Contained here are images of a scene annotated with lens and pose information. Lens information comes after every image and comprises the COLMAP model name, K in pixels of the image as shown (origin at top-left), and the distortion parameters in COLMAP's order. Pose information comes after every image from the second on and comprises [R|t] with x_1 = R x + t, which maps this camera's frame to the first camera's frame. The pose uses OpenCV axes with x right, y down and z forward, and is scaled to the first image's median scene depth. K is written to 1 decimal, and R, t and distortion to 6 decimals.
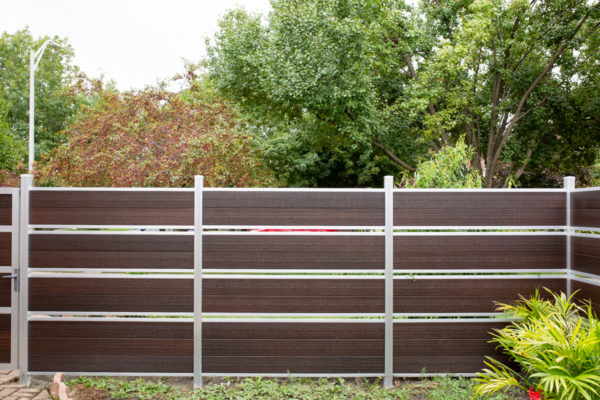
lens RADIAL K [[581.6, 0, 300.6], [0, 581.6, 197.3], [0, 0, 1]] dist [-0.074367, 0.150478]
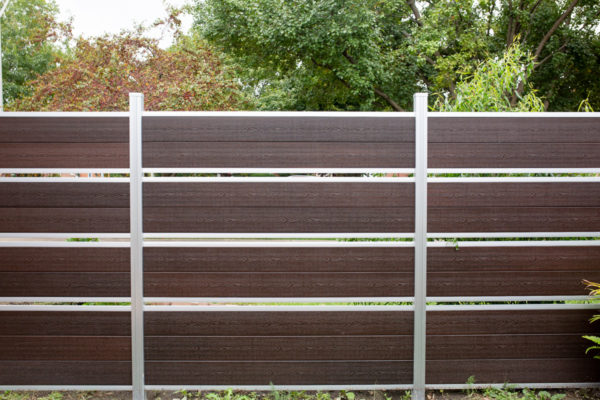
lens RADIAL K [[581.6, 0, 300.6], [0, 581.6, 197.3], [0, 0, 1]] dist [-0.074367, 0.150478]
pose [[0.999961, -0.003265, 0.008214, 0.007637], [0.002748, 0.998060, 0.062194, 0.040665], [-0.008401, -0.062169, 0.998030, 0.327703]]
